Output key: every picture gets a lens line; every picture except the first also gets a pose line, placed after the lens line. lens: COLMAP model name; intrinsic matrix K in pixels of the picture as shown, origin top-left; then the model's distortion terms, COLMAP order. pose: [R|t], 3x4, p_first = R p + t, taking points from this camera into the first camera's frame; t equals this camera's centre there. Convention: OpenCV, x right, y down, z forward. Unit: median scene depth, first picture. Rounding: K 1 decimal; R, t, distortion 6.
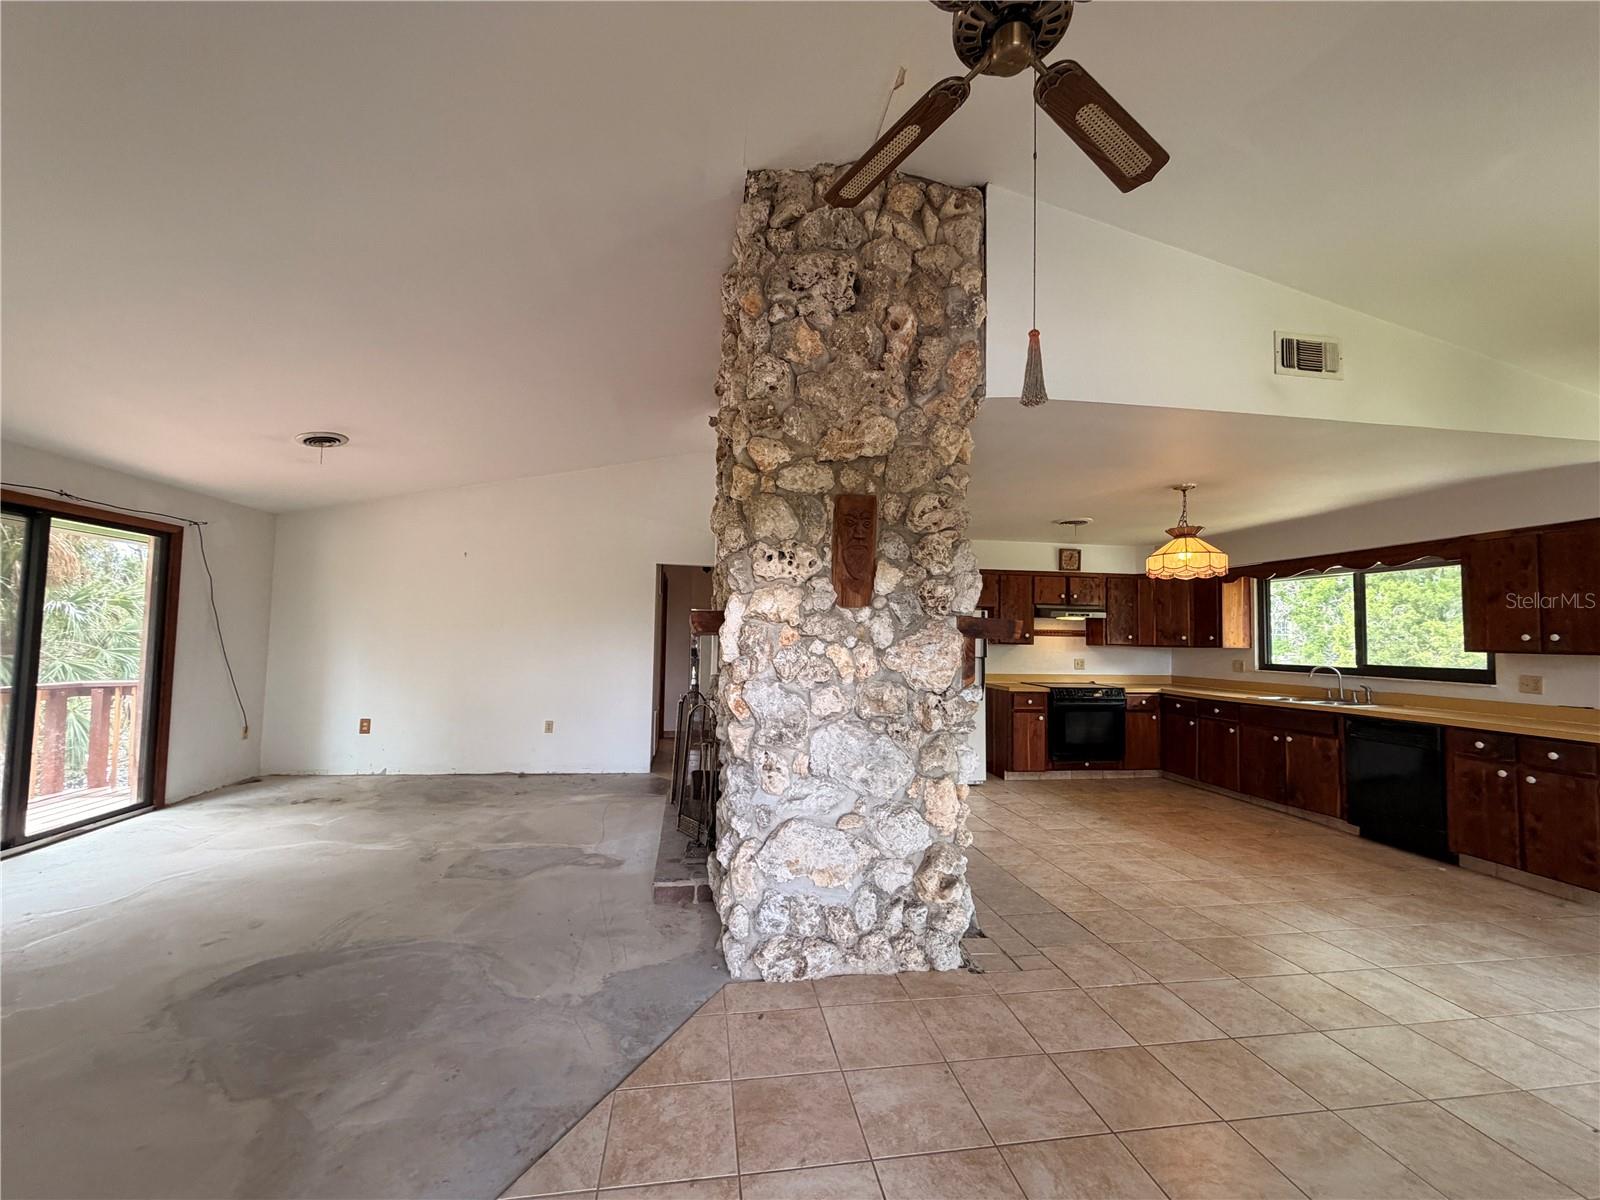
lens RADIAL K [[639.1, 0, 796.0], [0, 639.1, 601.8], [0, 0, 1]] dist [-0.000897, 0.000461]
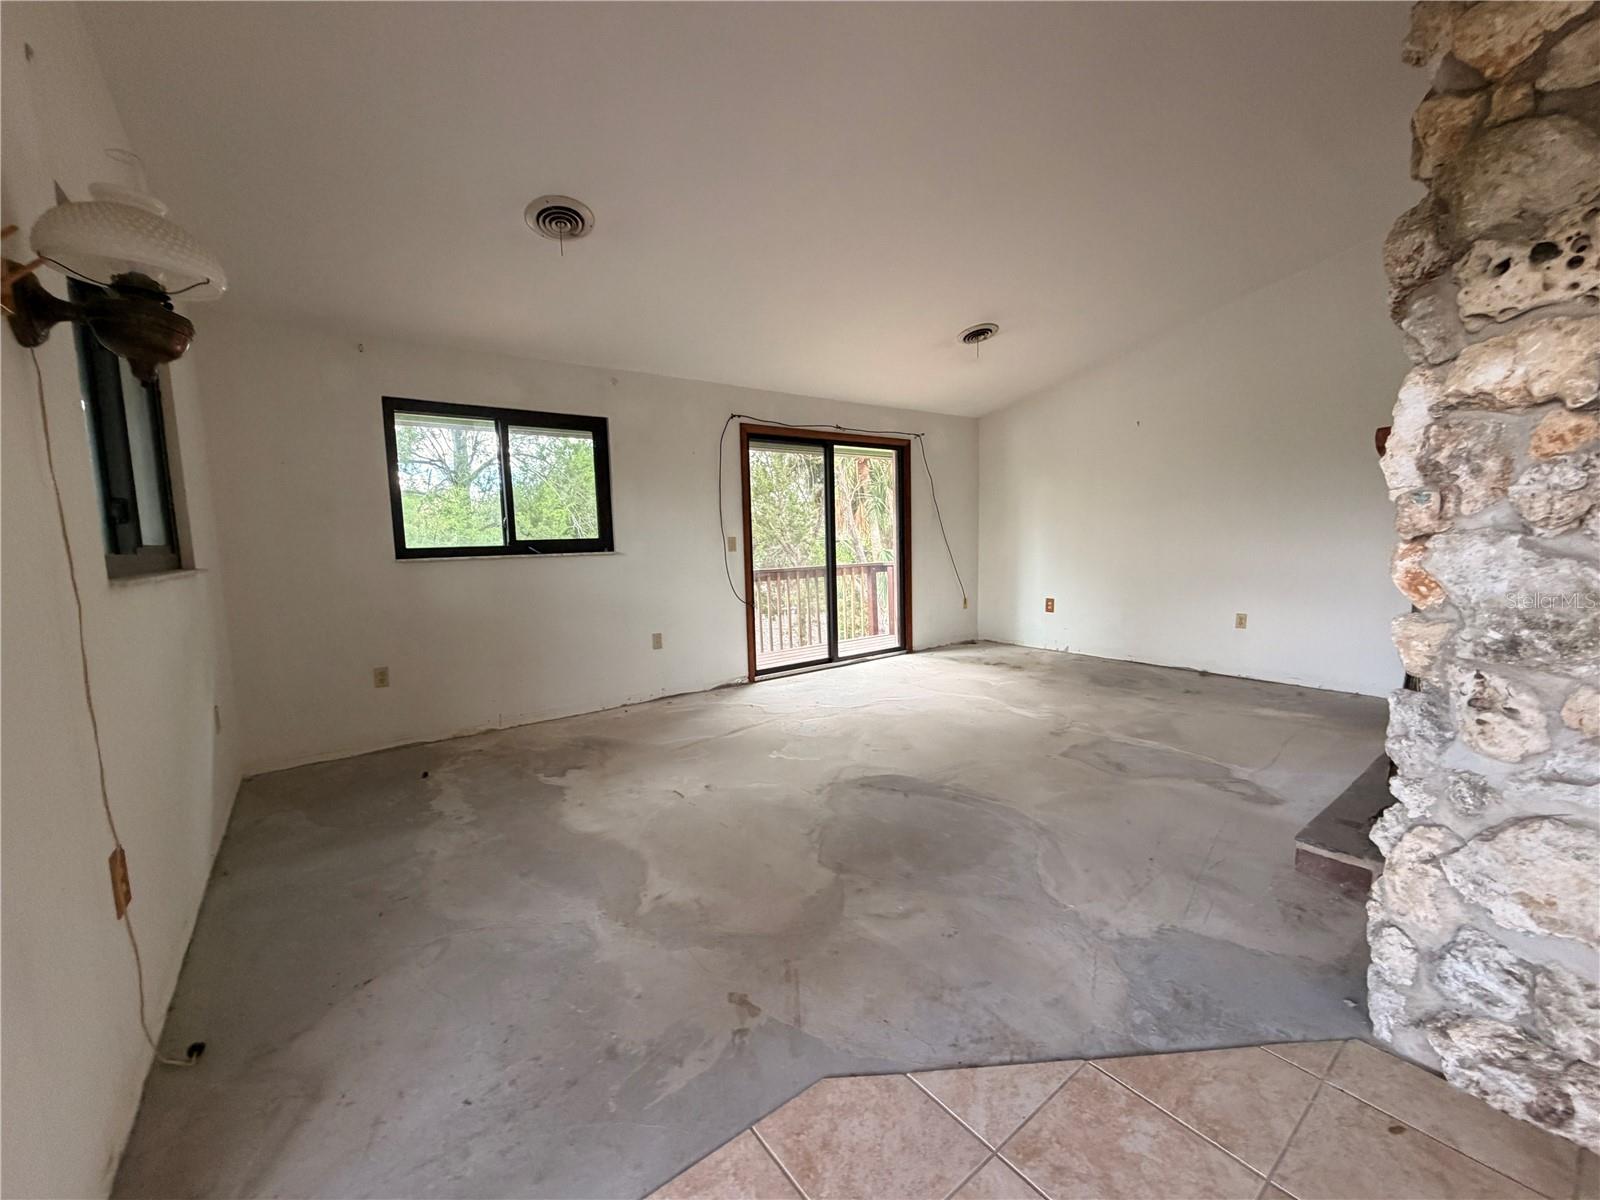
lens RADIAL K [[639.1, 0, 791.7], [0, 639.1, 603.0], [0, 0, 1]] dist [-0.000897, 0.000461]
pose [[0.471047, 0.060338, -0.880042, 0.111836], [0.084874, 0.989929, 0.113301, 0.061495], [0.878015, -0.128063, 0.461182, 0.238438]]
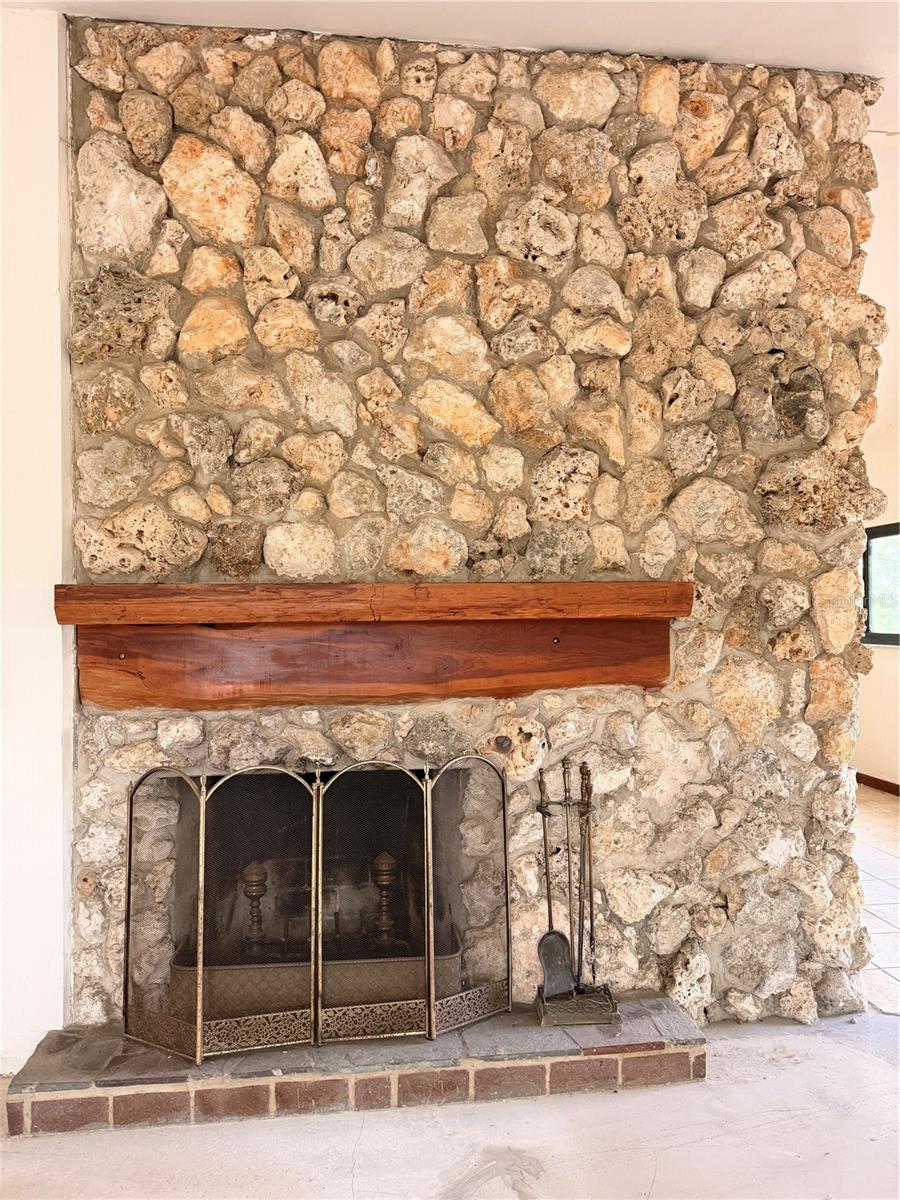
lens RADIAL K [[840.8, 0, 448.0], [0, 840.8, 609.5], [0, 0, 1]] dist [0.007509, -0.012434]
pose [[0.030842, -0.006386, 0.999504, -0.994360], [-0.051827, 0.998624, 0.007979, 0.047558], [-0.998180, -0.052047, 0.030469, 1.228491]]
